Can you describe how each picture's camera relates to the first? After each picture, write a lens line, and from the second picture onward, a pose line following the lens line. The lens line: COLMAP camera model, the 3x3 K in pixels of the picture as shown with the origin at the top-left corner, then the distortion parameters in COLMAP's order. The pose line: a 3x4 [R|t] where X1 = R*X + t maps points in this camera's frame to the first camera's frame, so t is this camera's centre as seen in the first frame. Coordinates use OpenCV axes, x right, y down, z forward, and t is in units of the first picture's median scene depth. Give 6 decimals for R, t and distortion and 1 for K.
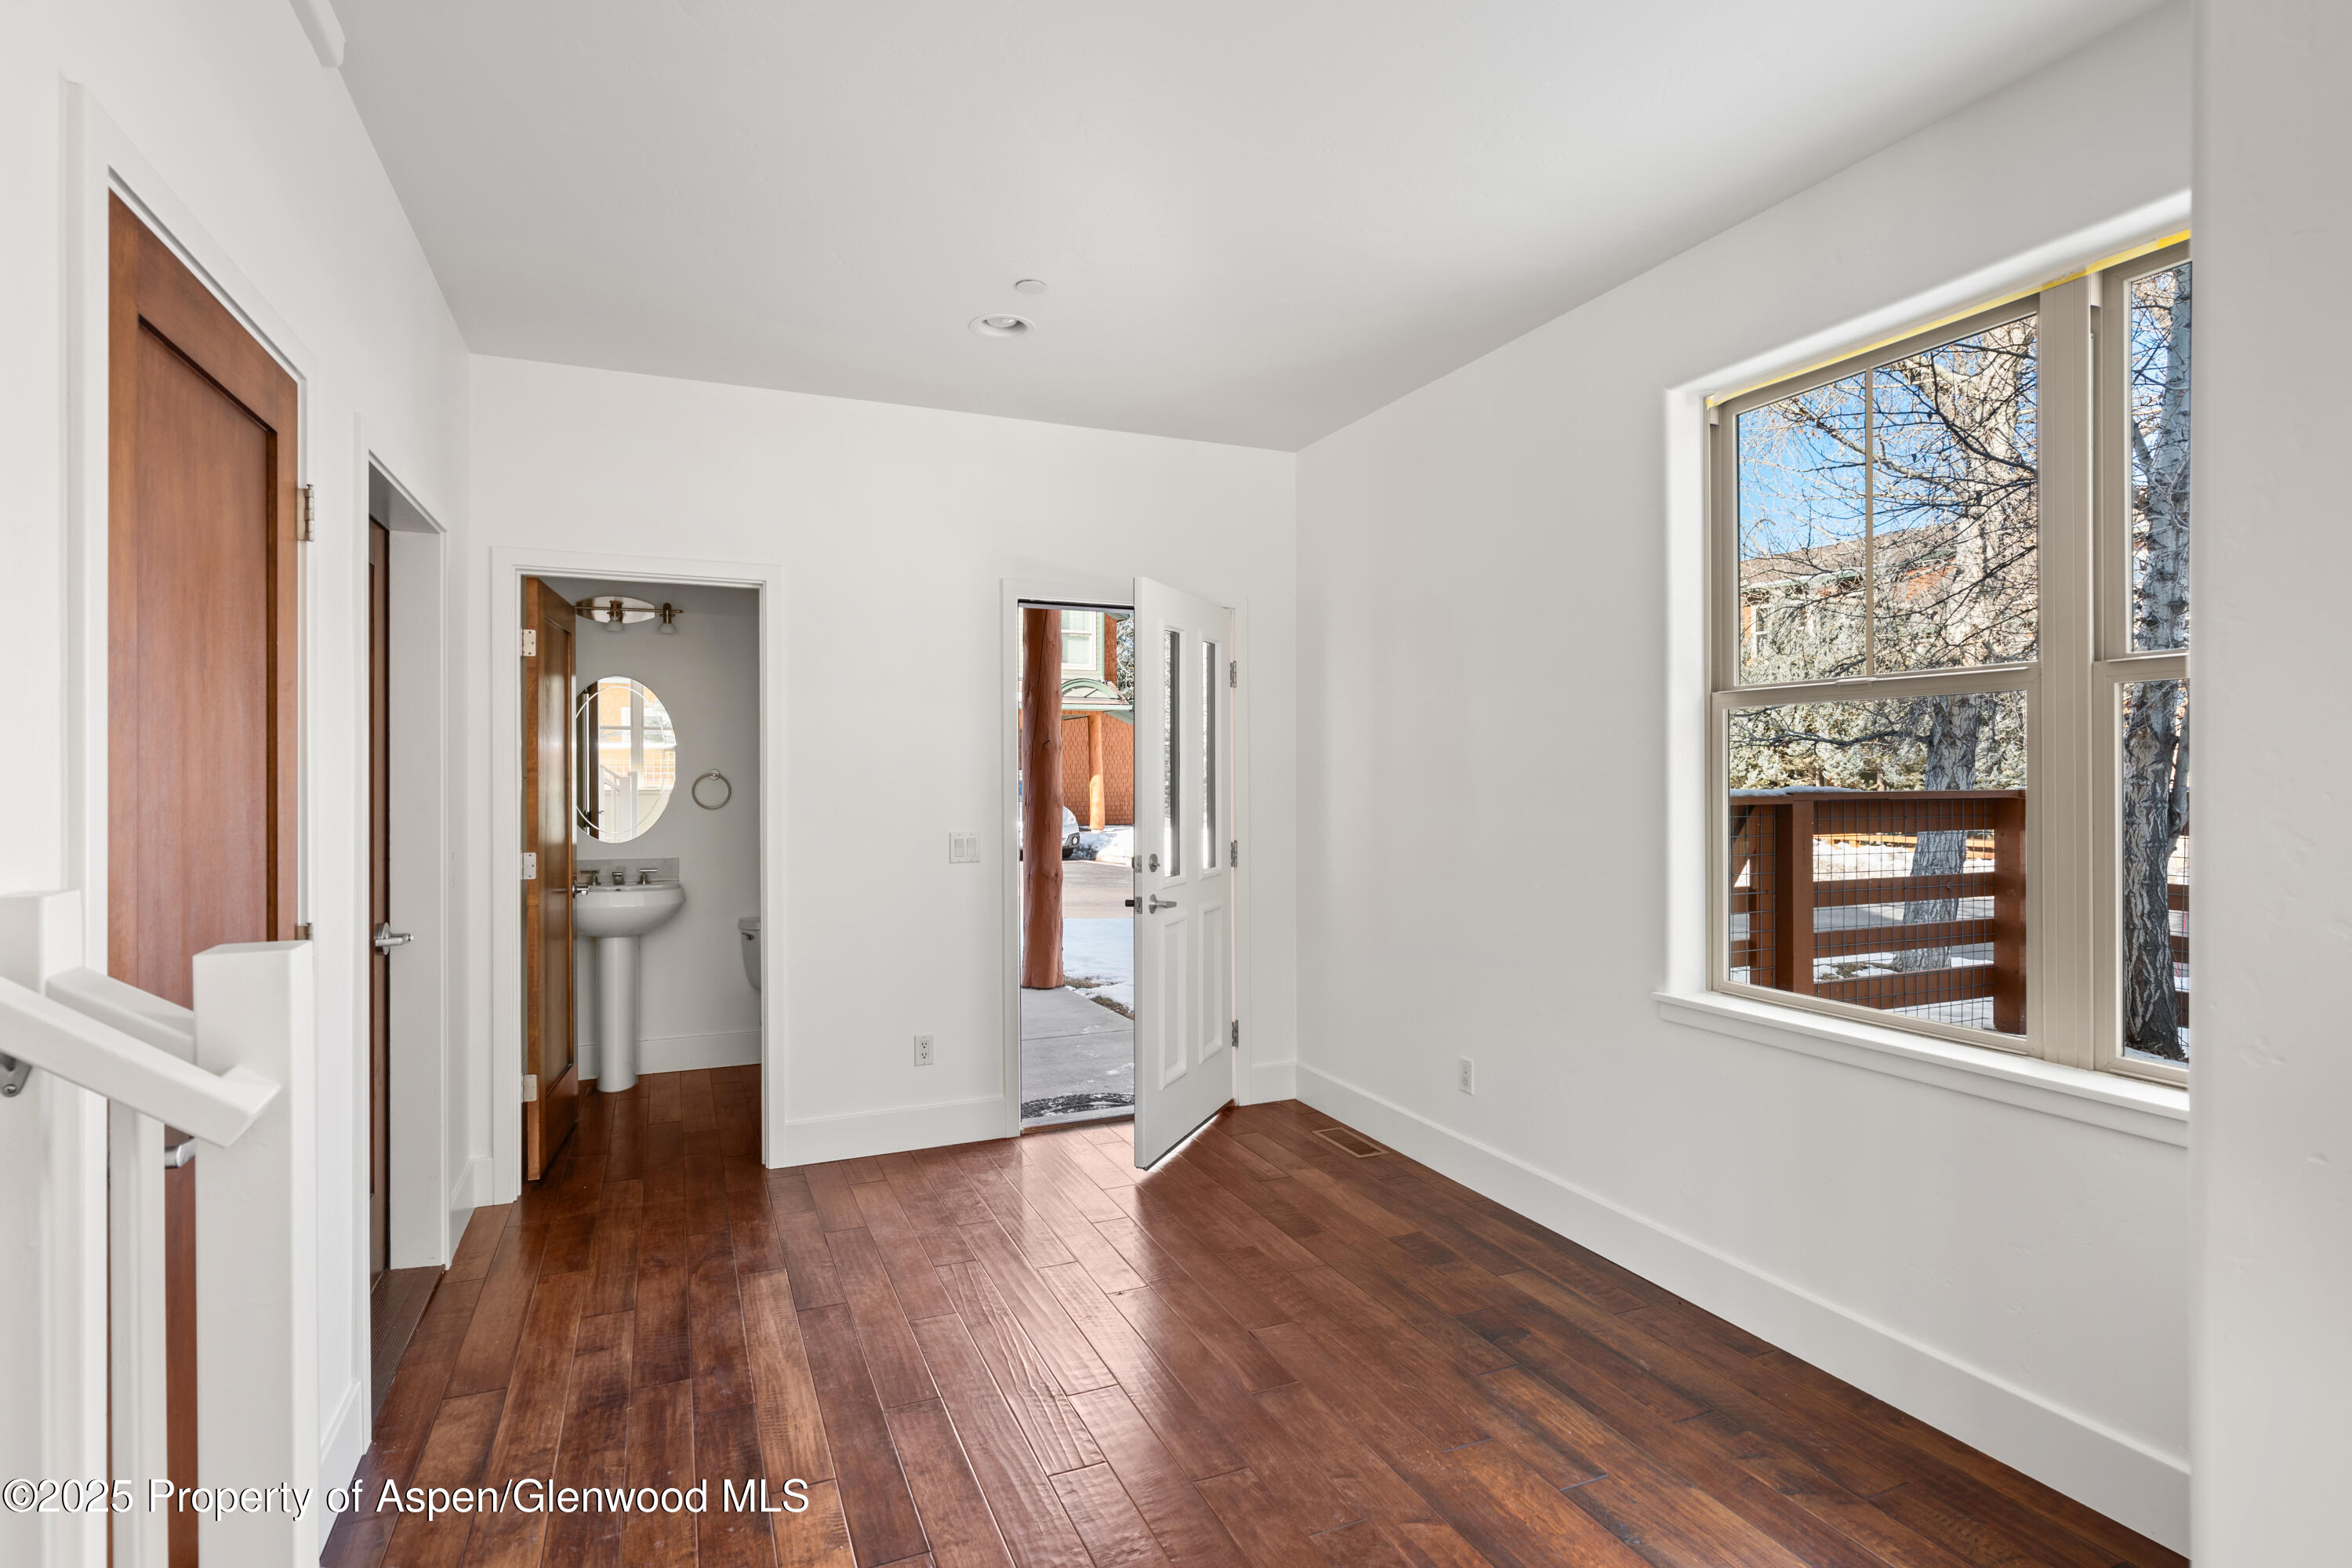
lens RADIAL K [[1171.7, 0, 1174.2], [0, 1171.7, 779.4], [0, 0, 1]] dist [0.000265, 0.000006]
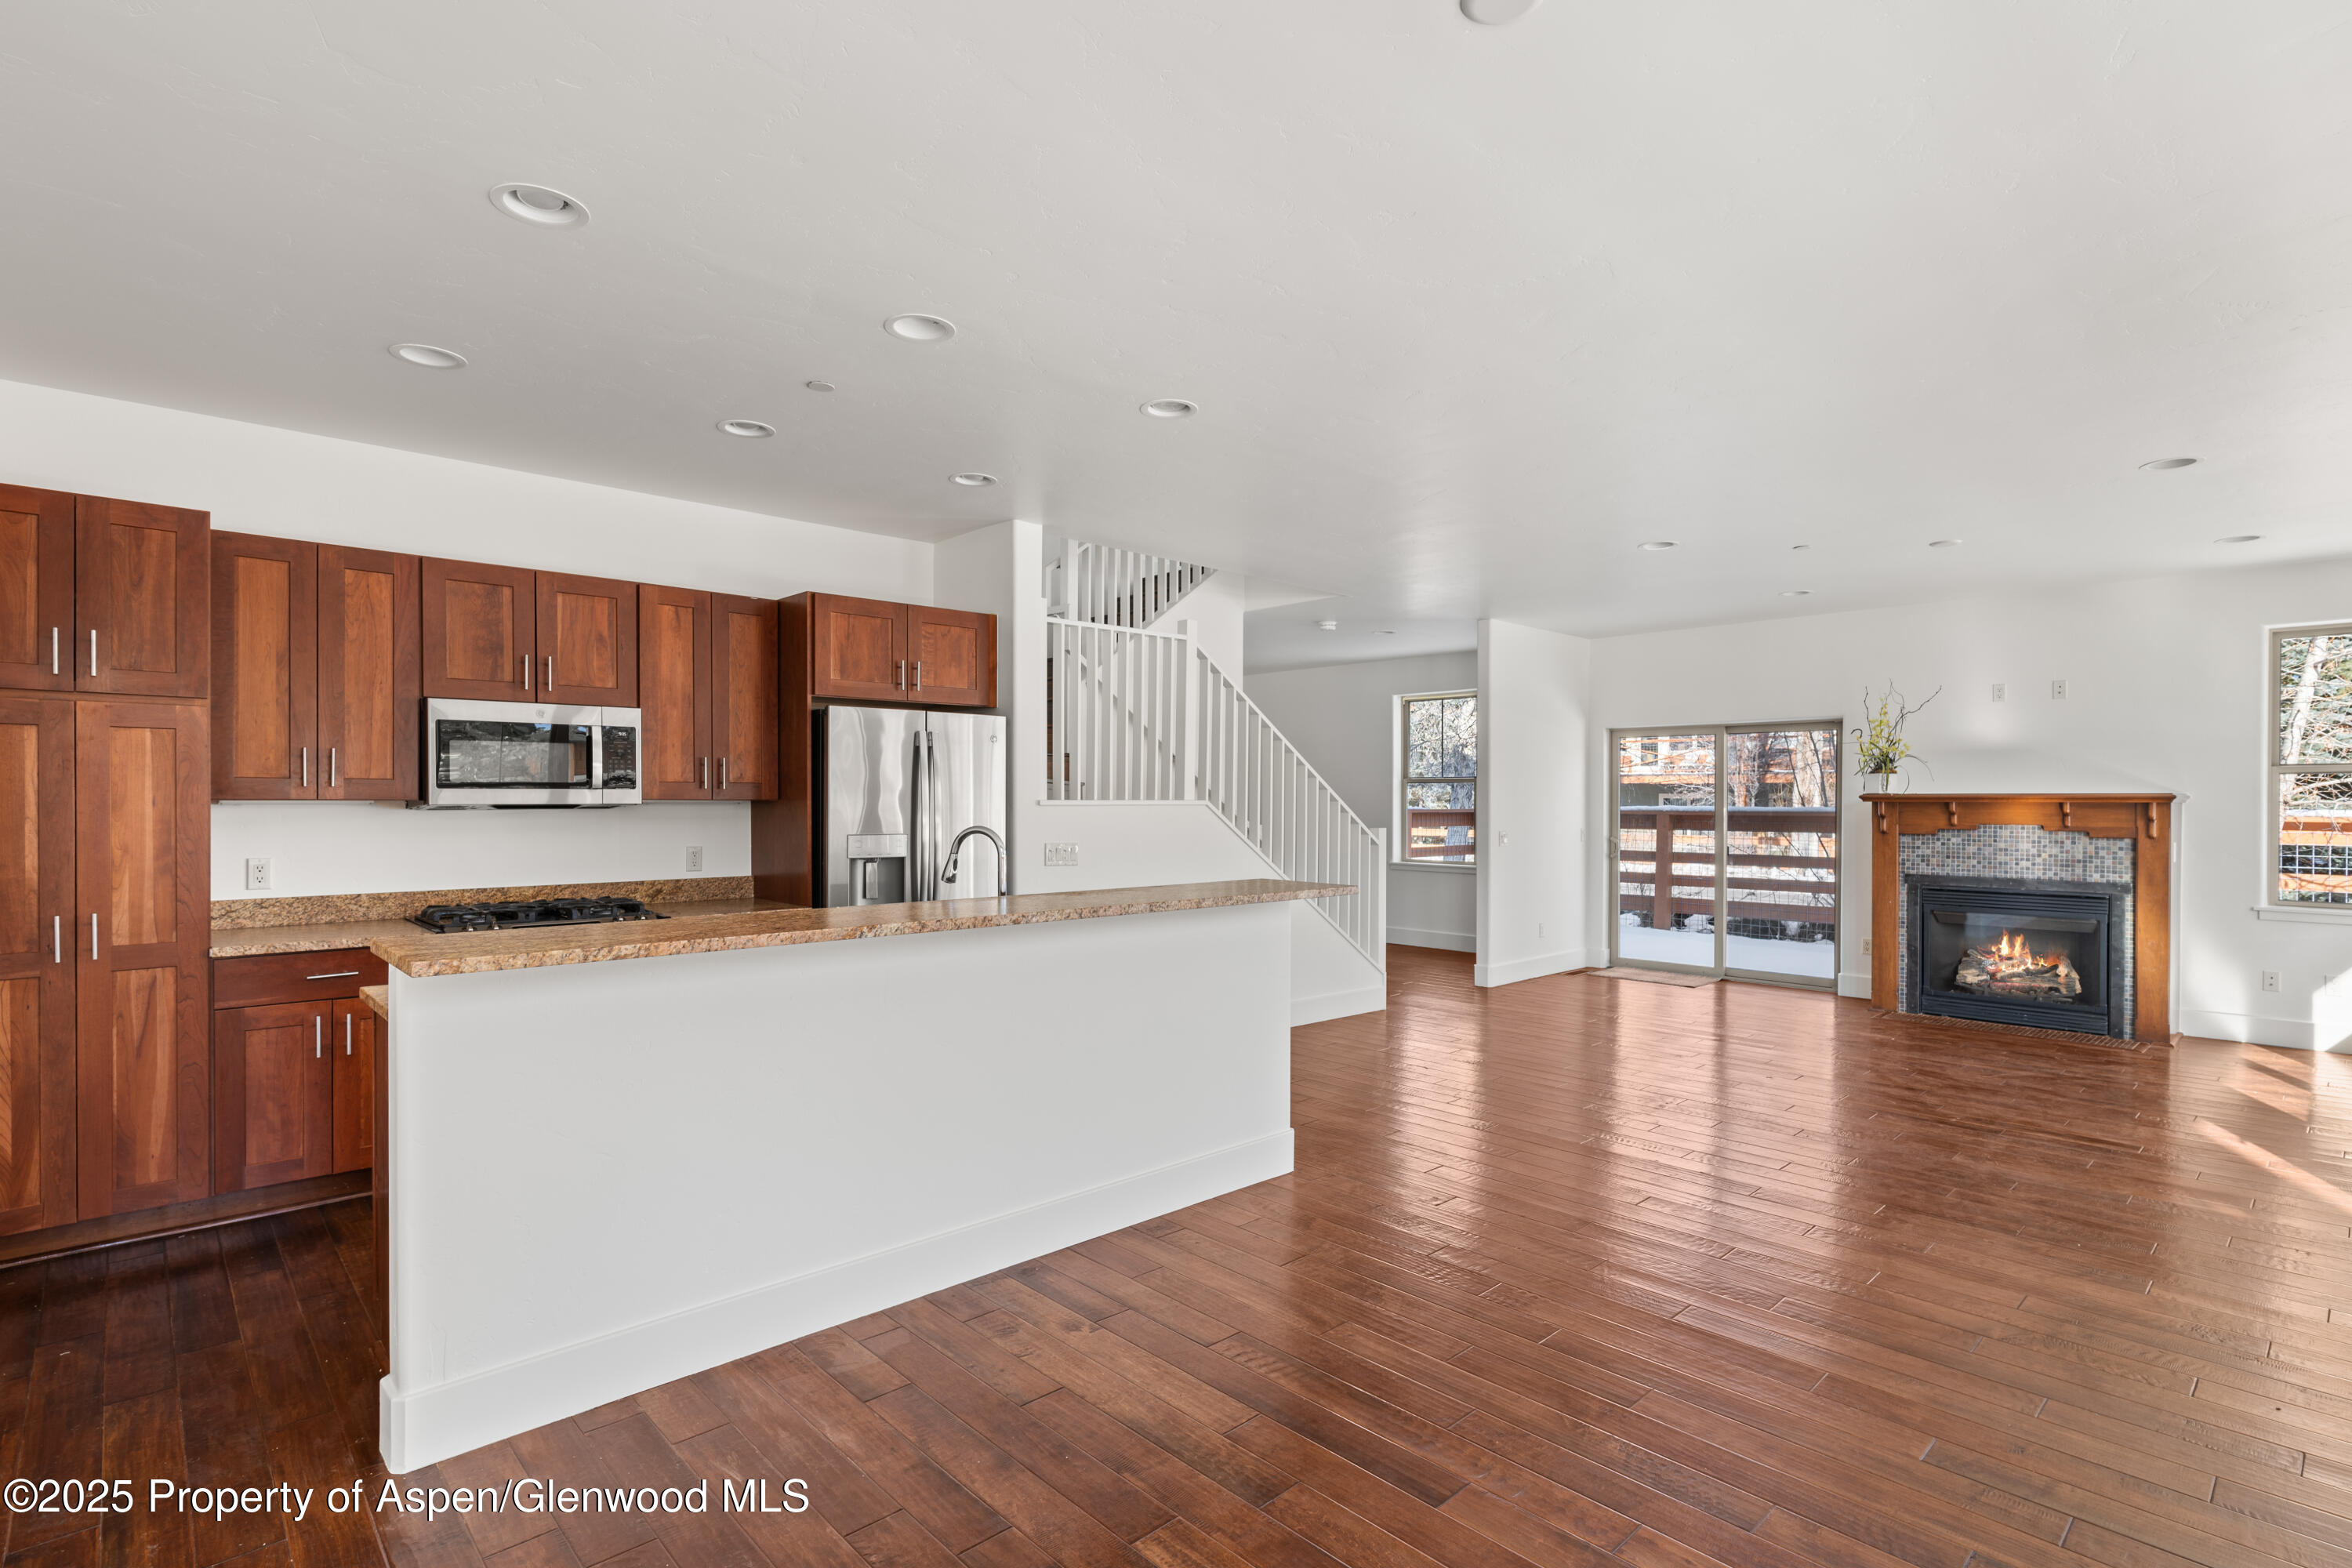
lens RADIAL K [[1152.6, 0, 1181.7], [0, 1152.6, 807.8], [0, 0, 1]] dist [0.010329, -0.000358]
pose [[0.940962, -0.000029, 0.338513, -0.589639], [-0.000425, 0.999999, 0.001268, 0.004725], [-0.338513, -0.001337, 0.940961, -0.898398]]
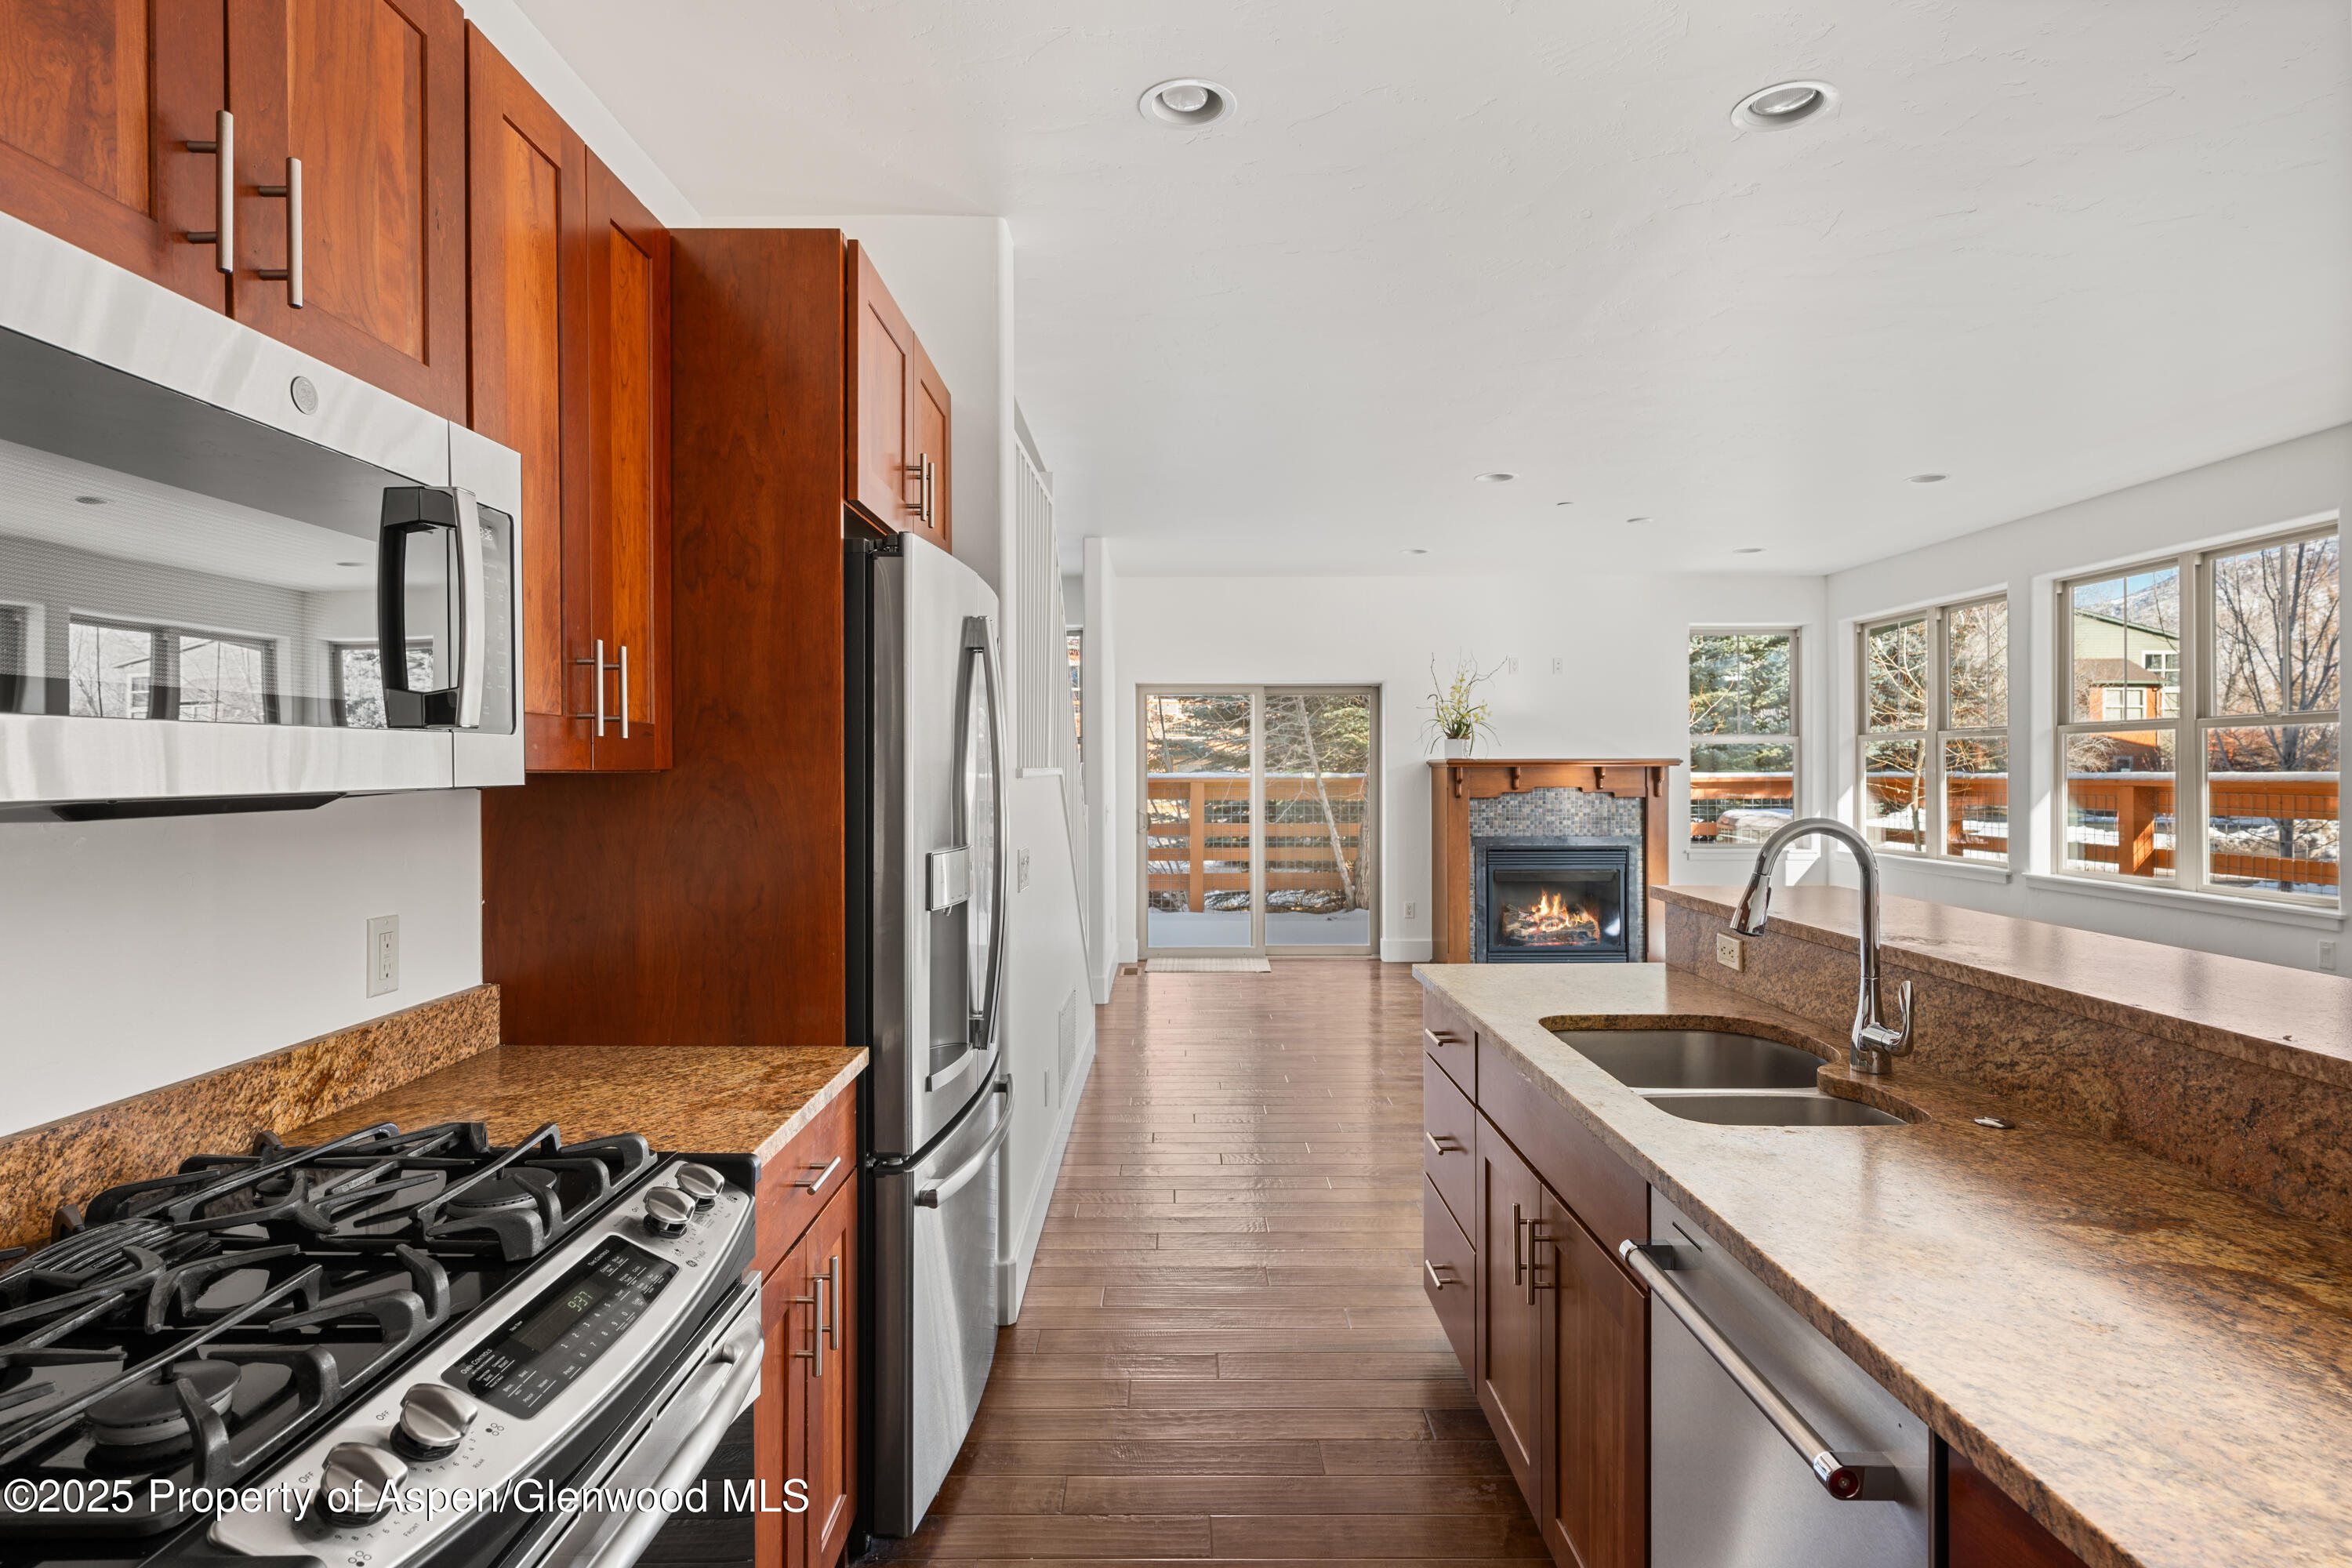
lens RADIAL K [[1257.3, 0, 1182.2], [0, 1257.3, 773.0], [0, 0, 1]] dist [0.001787, 0.003265]
pose [[0.389593, -0.004796, 0.920975, -0.806231], [0.007978, 0.999966, 0.001832, 0.001859], [-0.920953, 0.006634, 0.389618, -0.350924]]
